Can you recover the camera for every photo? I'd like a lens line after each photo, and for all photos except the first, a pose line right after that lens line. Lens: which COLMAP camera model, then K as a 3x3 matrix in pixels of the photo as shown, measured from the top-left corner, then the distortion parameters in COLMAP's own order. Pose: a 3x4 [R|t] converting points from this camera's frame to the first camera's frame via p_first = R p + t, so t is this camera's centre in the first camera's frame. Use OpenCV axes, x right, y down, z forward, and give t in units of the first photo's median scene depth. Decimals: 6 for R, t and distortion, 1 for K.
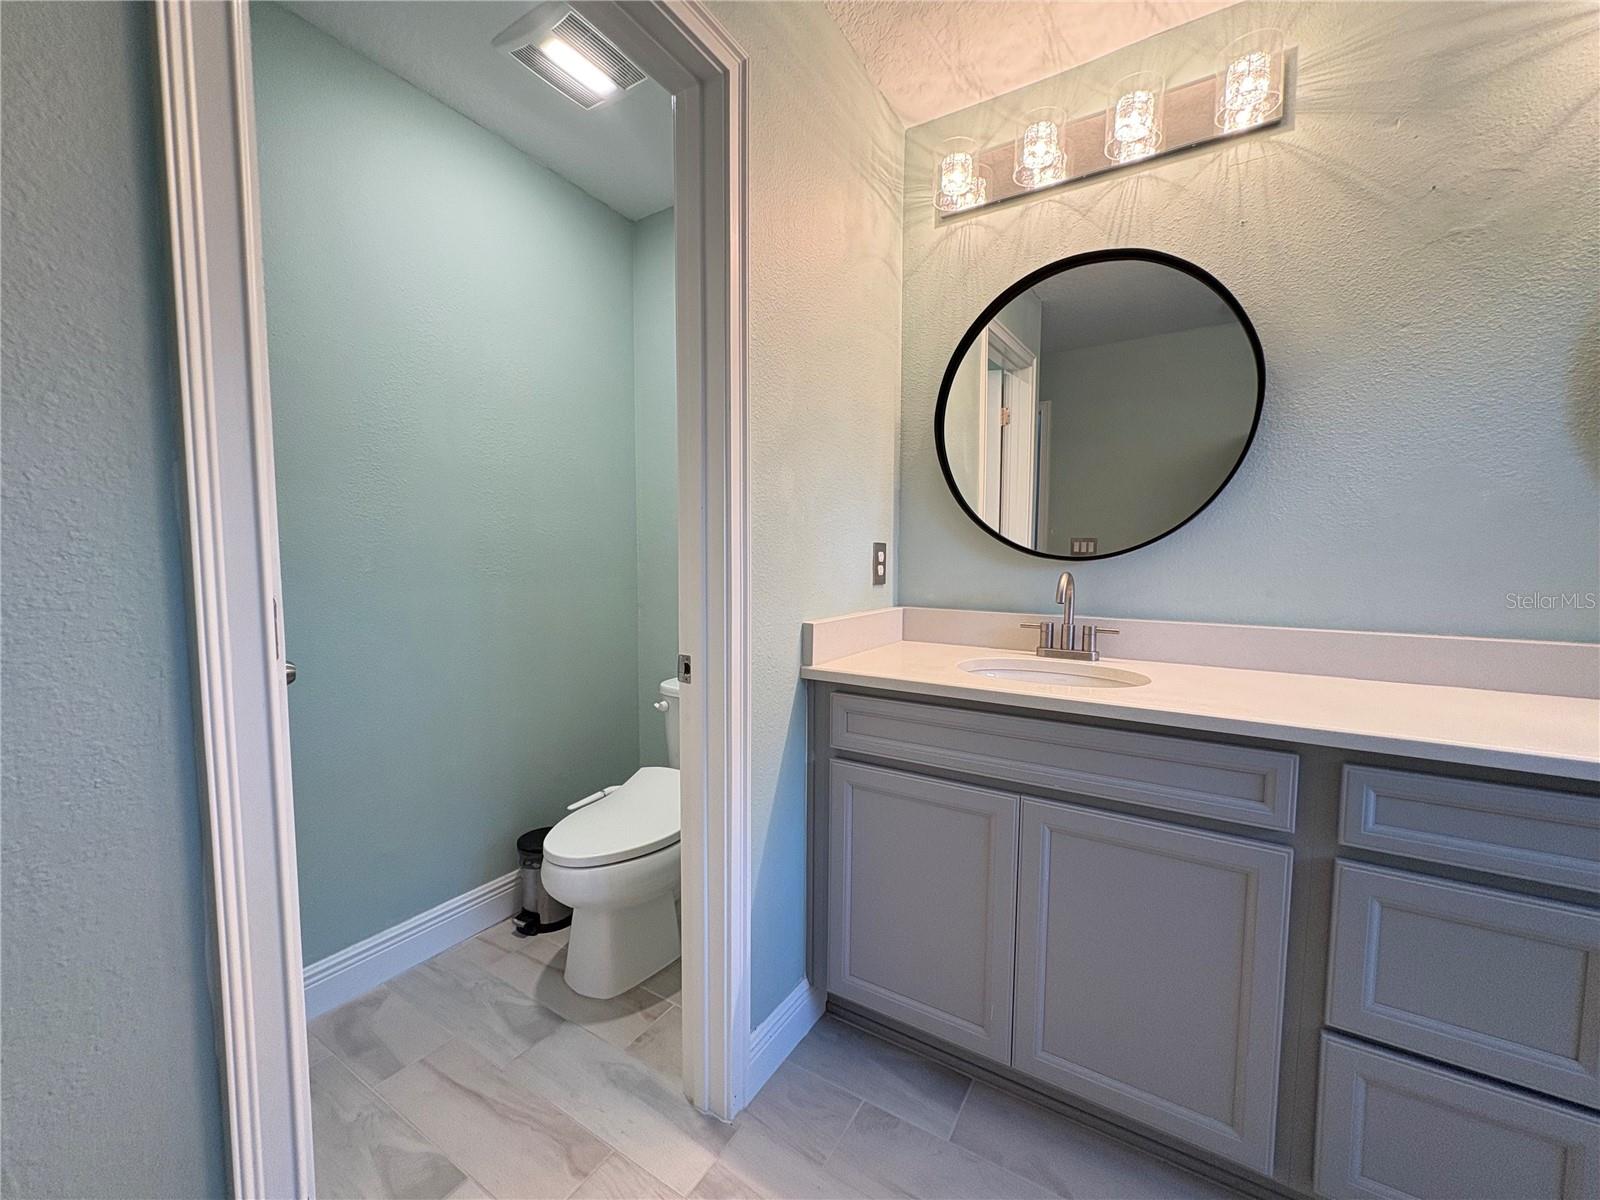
lens RADIAL K [[636.6, 0, 800.0], [0, 636.6, 600.0], [0, 0, 1]] dist [0.002677, -0.000357]
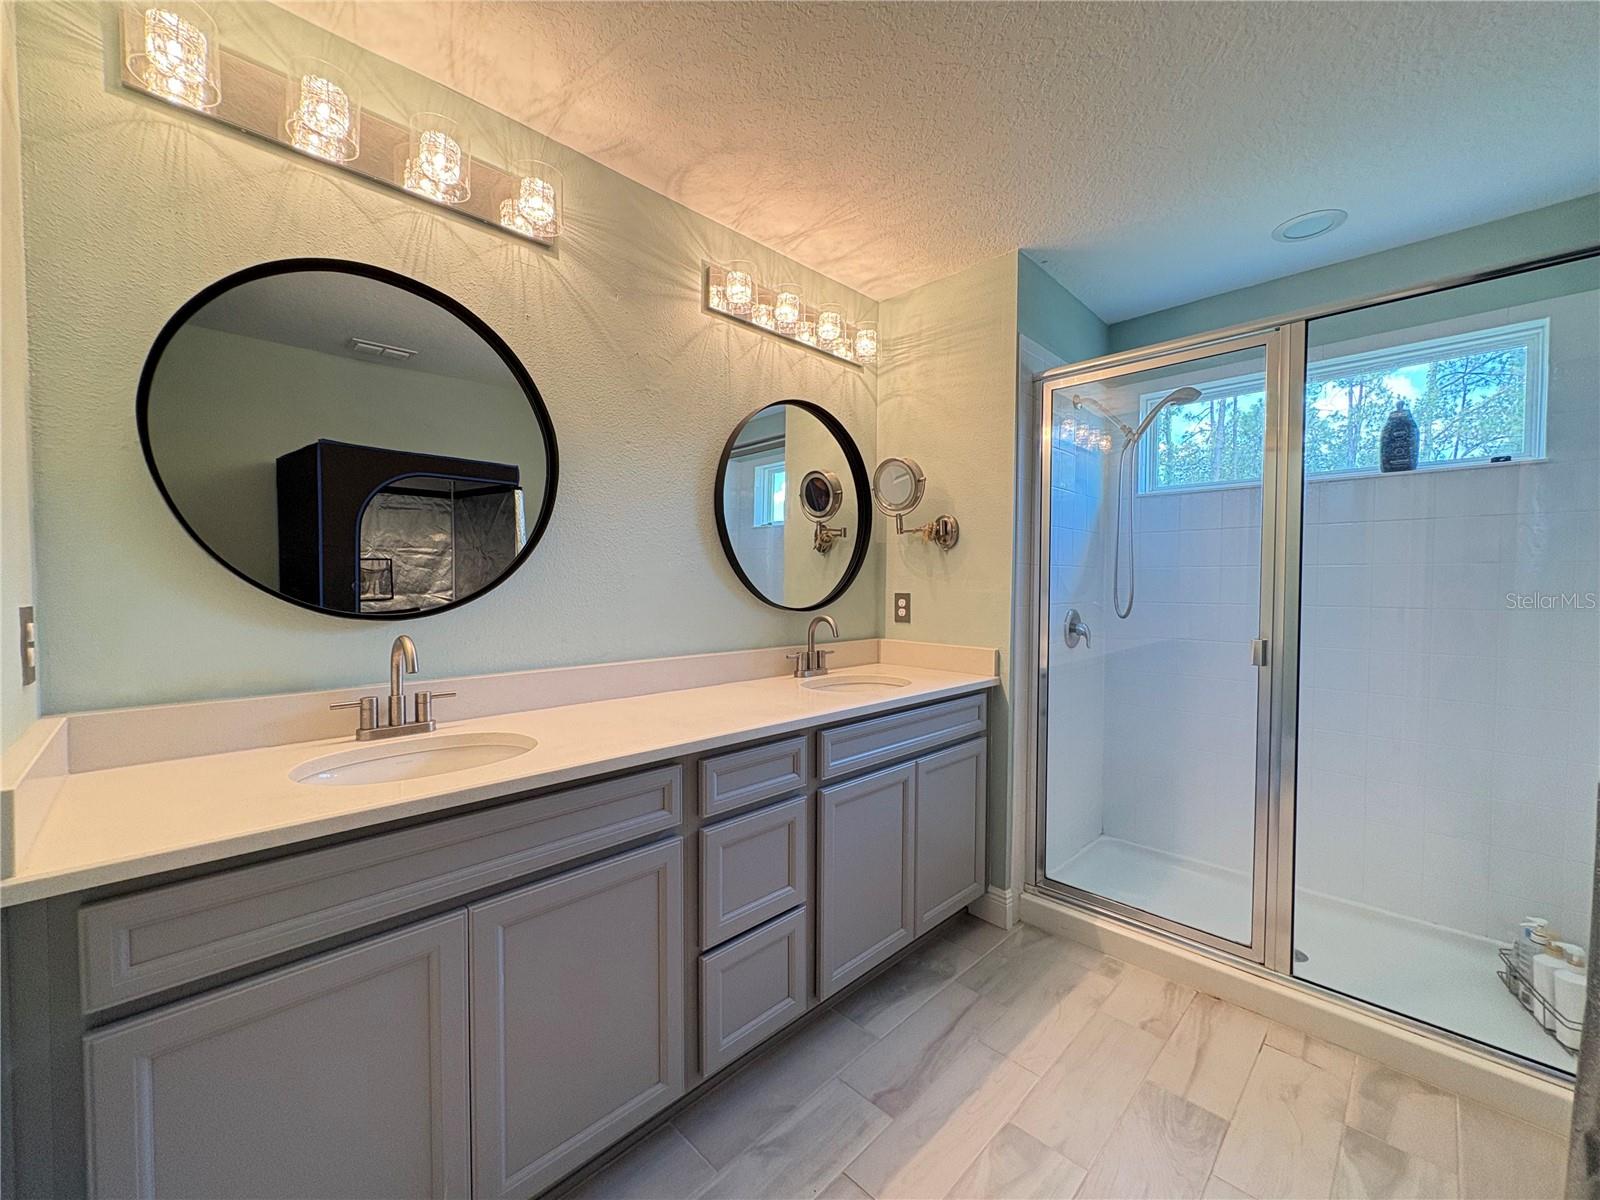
lens RADIAL K [[636.6, 0, 800.0], [0, 636.6, 600.0], [0, 0, 1]] dist [0.002677, -0.000357]
pose [[0.226970, -0.032515, 0.973359, -0.289679], [0.071261, 0.997318, 0.016699, -0.066370], [-0.971291, 0.065573, 0.228678, 0.278073]]
